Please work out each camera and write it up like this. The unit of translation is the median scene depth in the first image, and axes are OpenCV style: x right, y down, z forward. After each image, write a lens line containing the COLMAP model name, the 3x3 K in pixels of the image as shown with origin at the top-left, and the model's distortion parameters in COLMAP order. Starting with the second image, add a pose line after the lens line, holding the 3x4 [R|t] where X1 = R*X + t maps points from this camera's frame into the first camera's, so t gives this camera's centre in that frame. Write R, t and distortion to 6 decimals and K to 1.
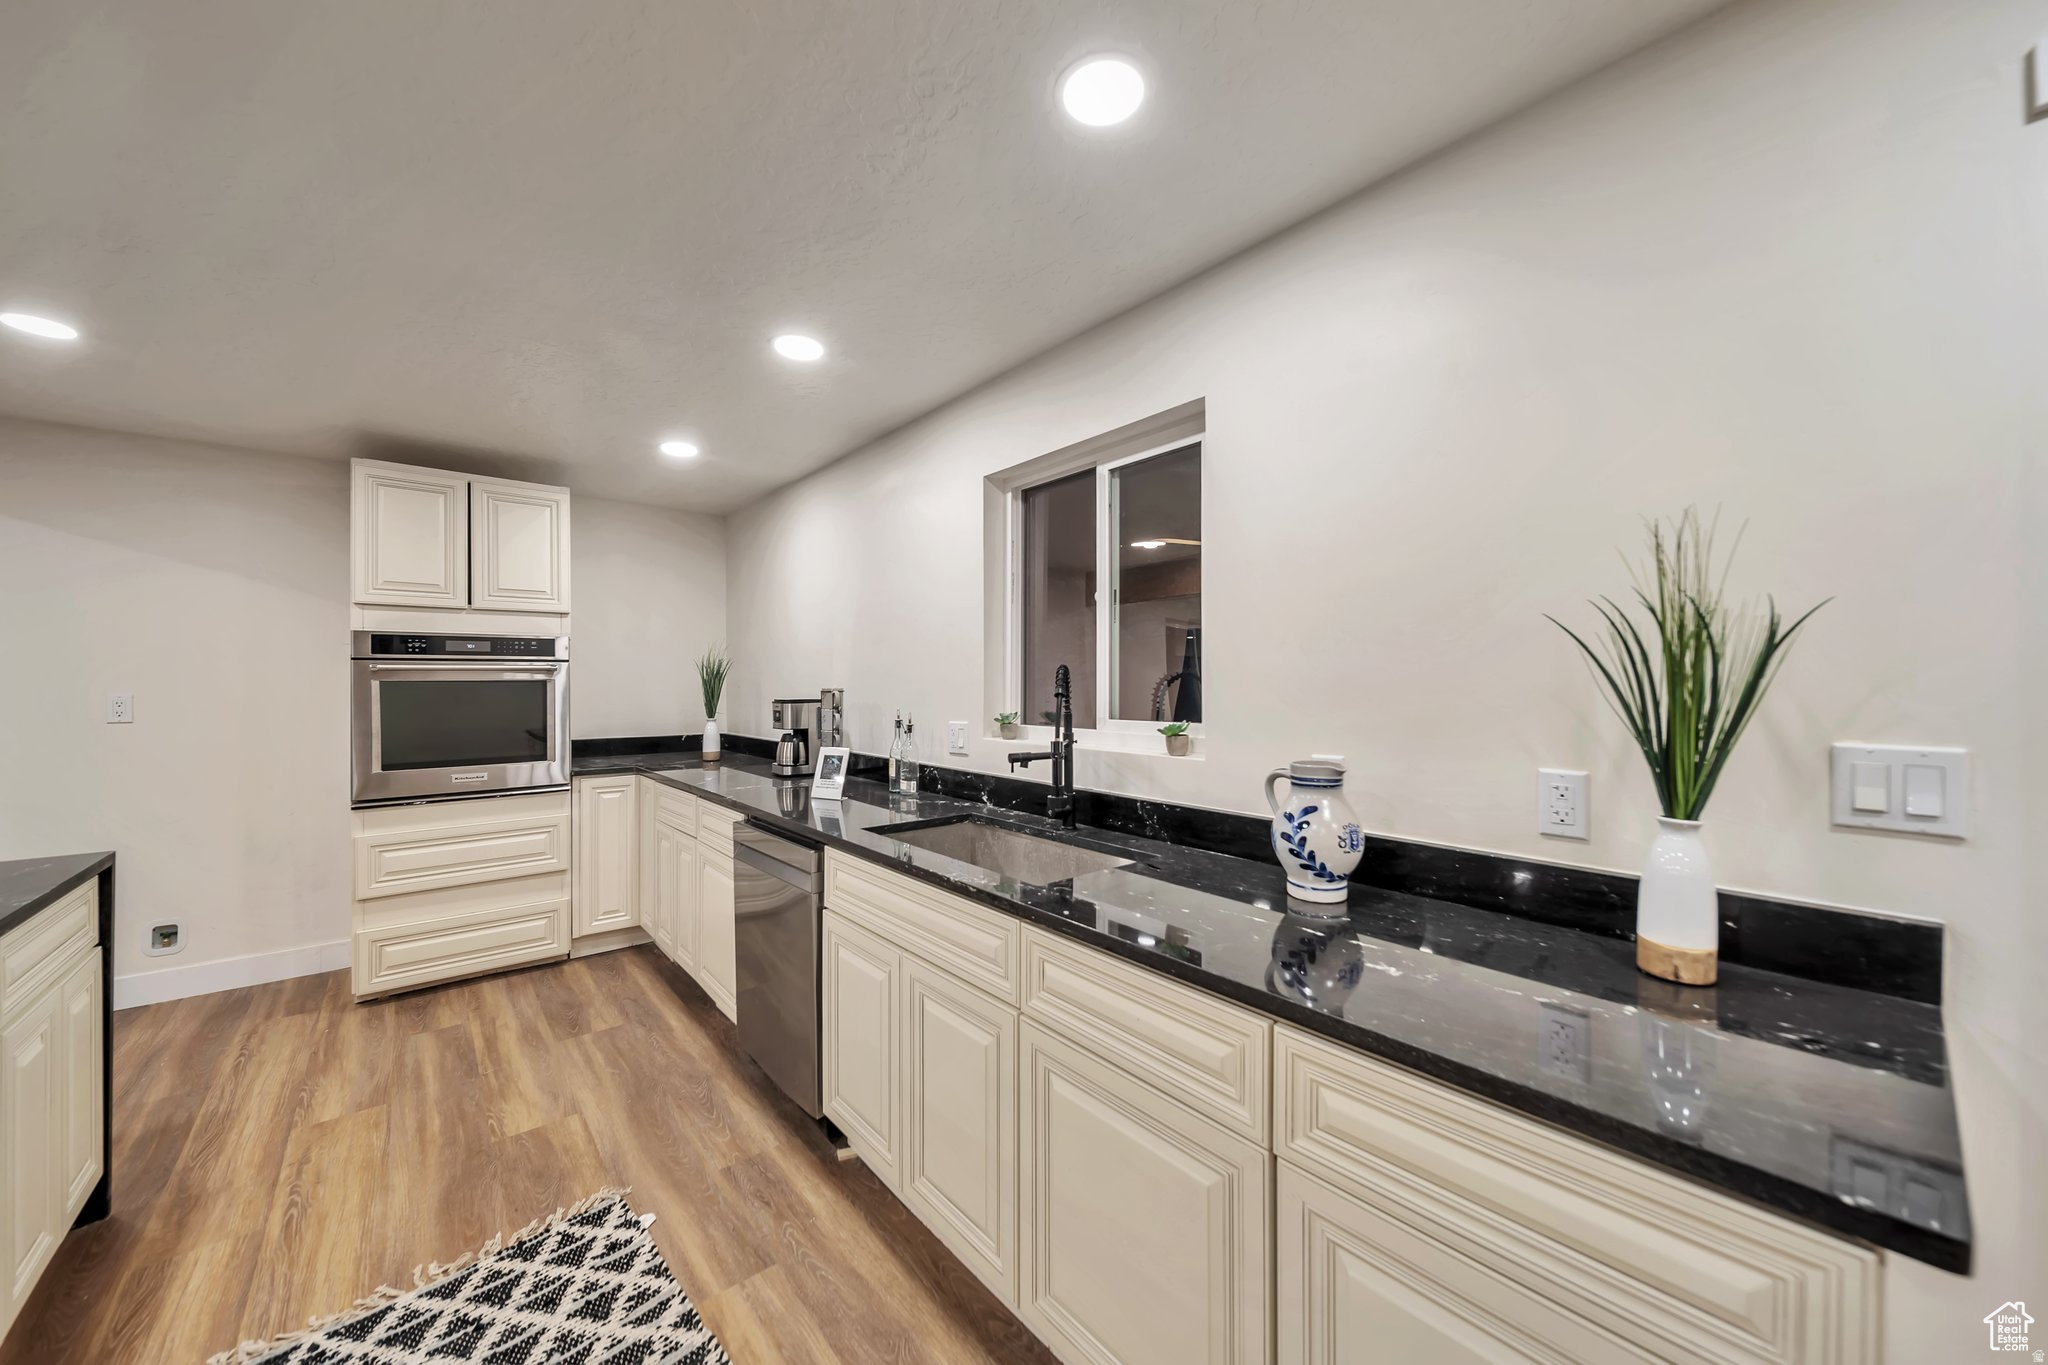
lens RADIAL K [[728.9, 0, 1007.1], [0, 728.9, 675.6], [0, 0, 1]] dist [-0.005634, -0.001374]
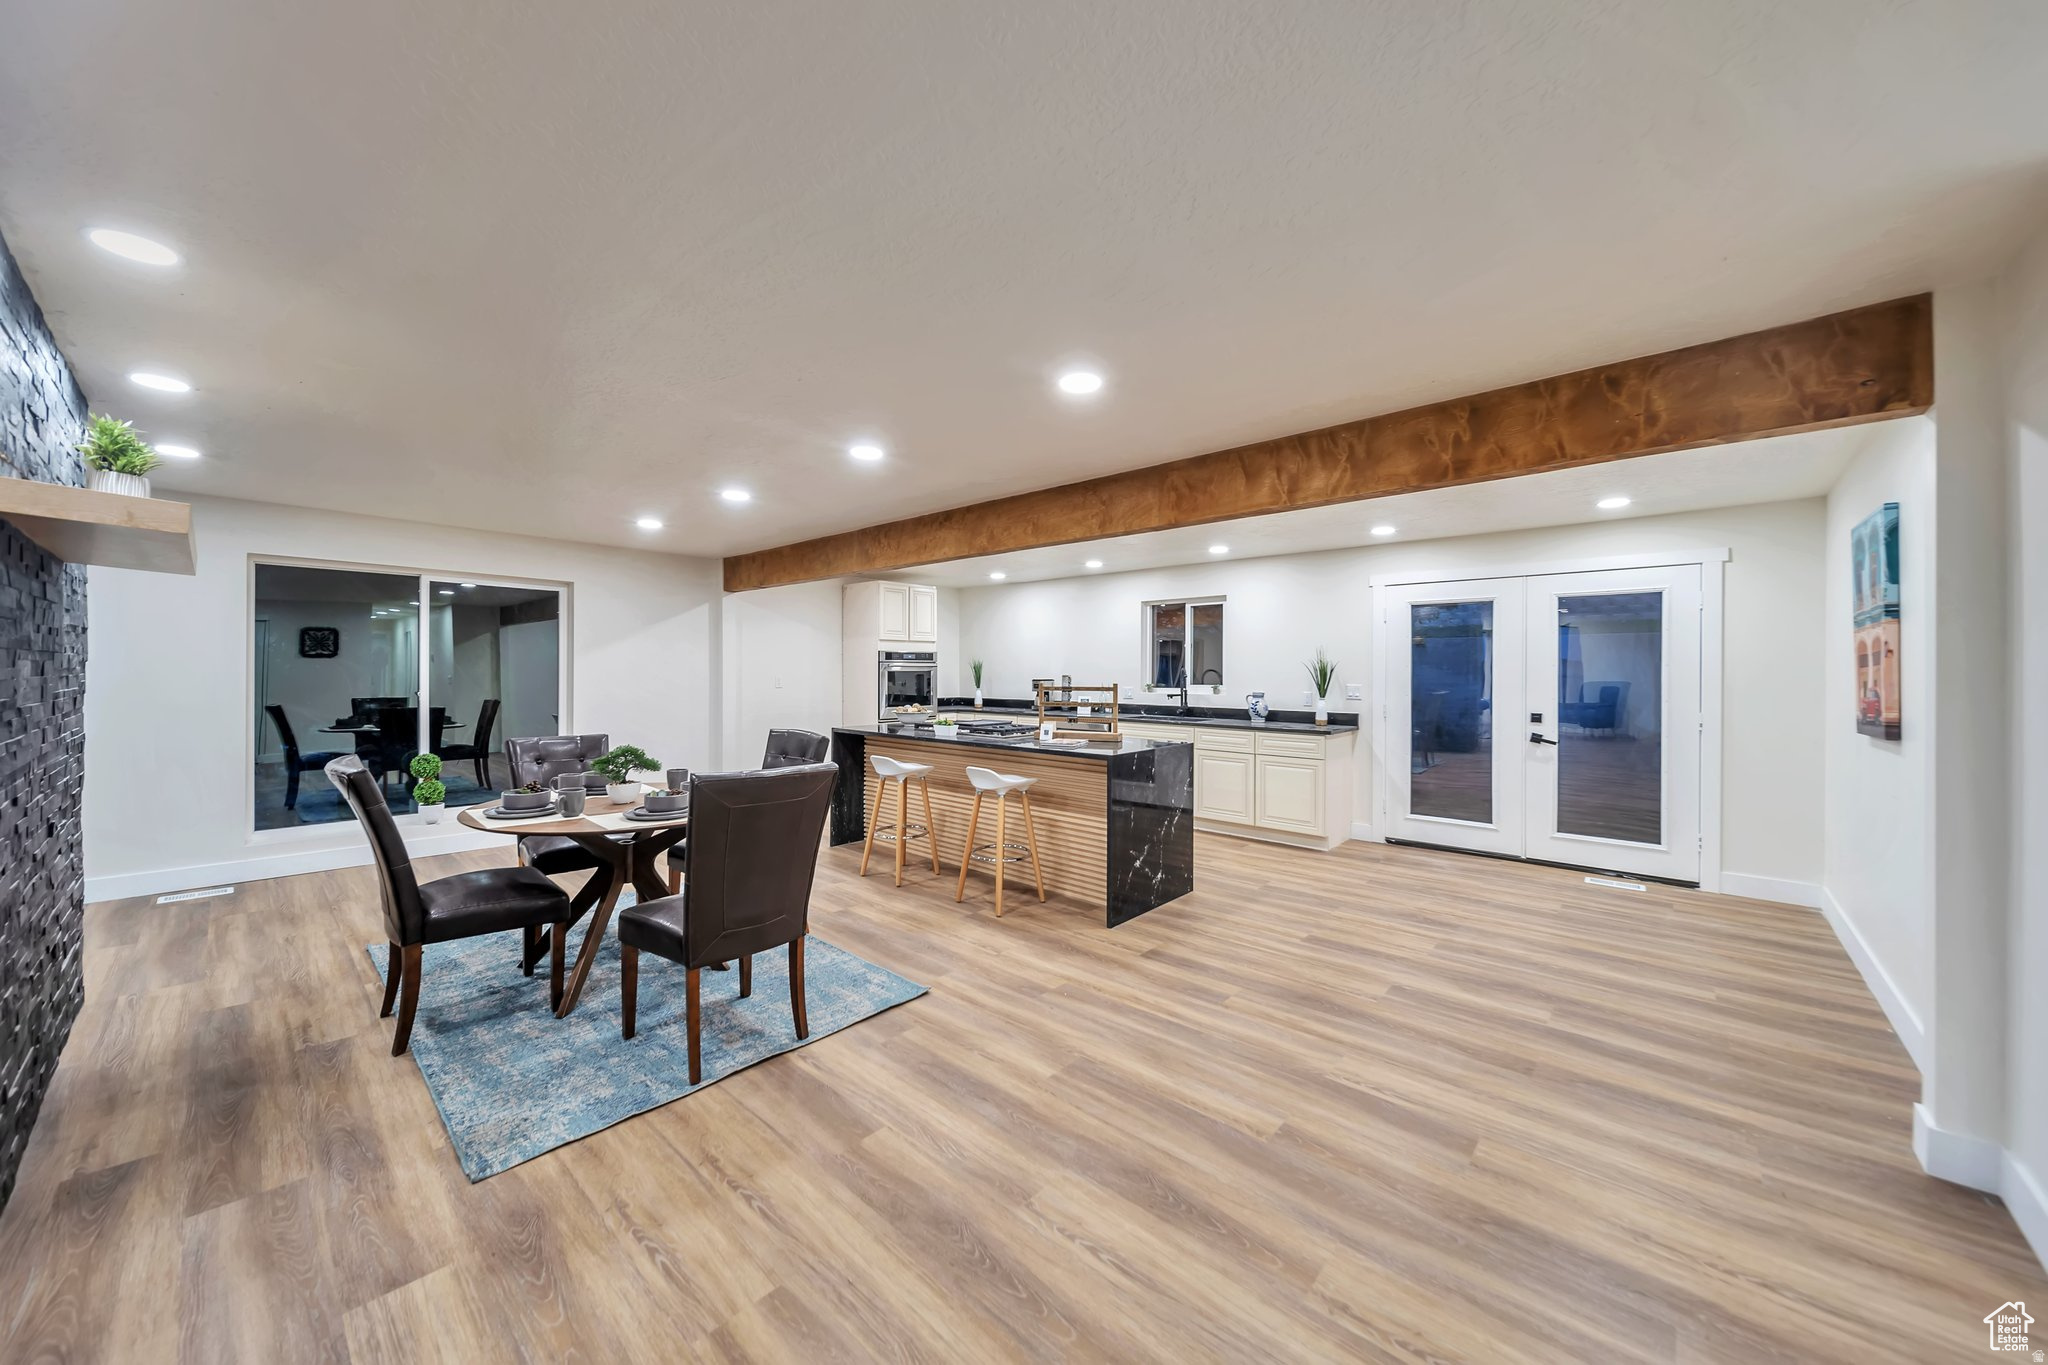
lens RADIAL K [[728.9, 0, 1016.8], [0, 728.9, 674.9], [0, 0, 1]] dist [-0.005634, -0.001374]
pose [[0.989773, 0.006569, 0.142501, -0.896402], [-0.008362, 0.999893, 0.011990, -0.013968], [-0.142407, -0.013059, 0.989722, -1.713022]]
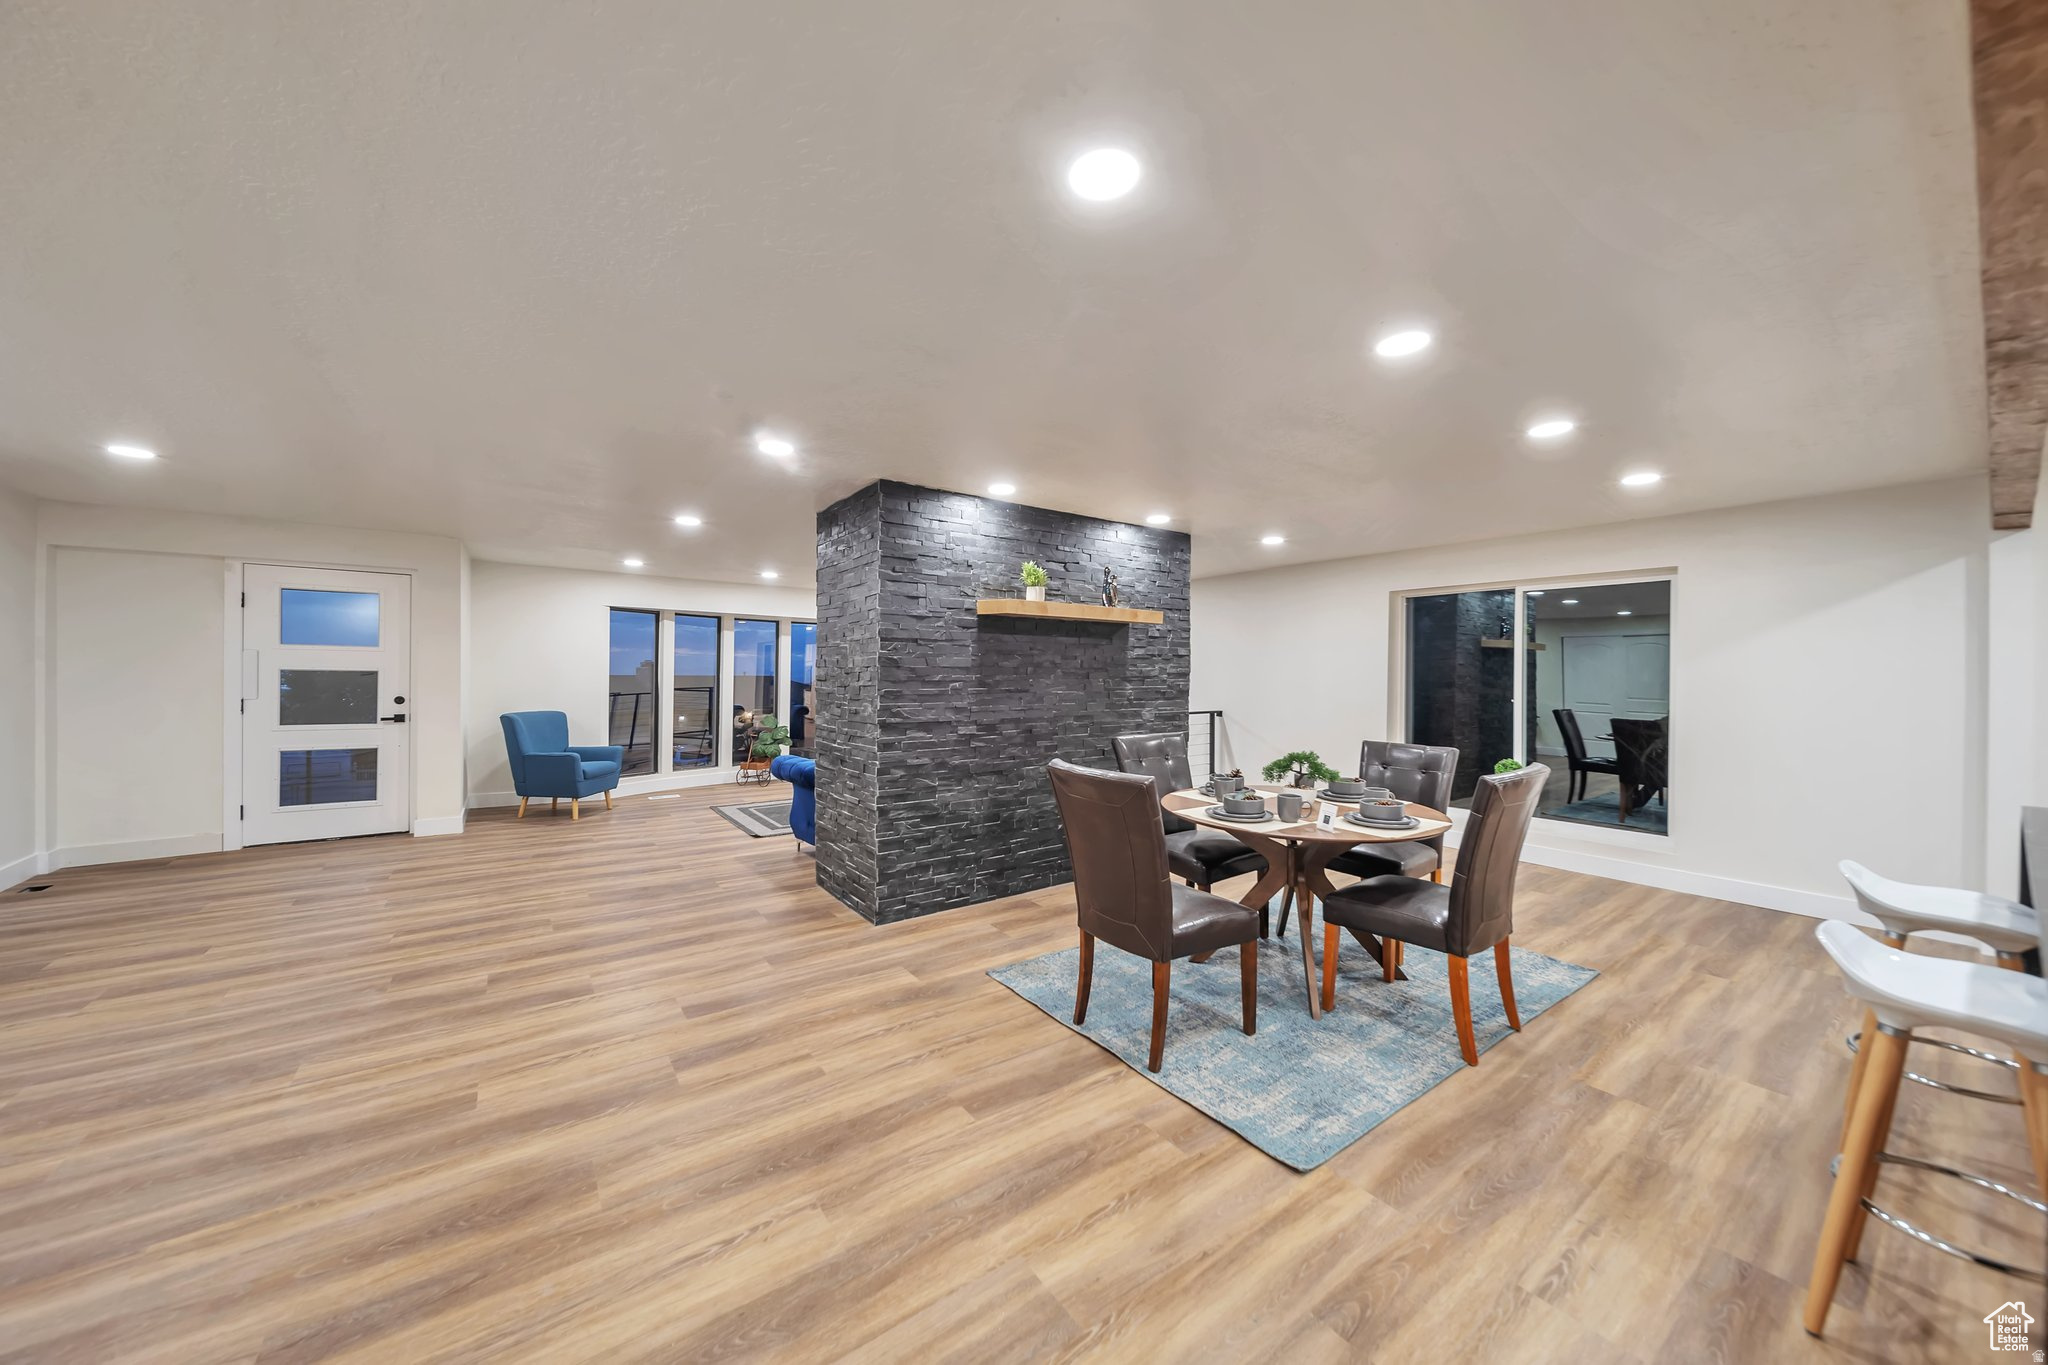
lens RADIAL K [[708.5, 0, 1017.2], [0, 708.5, 678.2], [0, 0, 1]] dist [-0.003389, -0.001503]
pose [[-0.073626, 0.005699, -0.997270, -0.112207], [0.004457, 0.999976, 0.005385, -0.008286], [0.997276, -0.004048, -0.073650, -0.772876]]
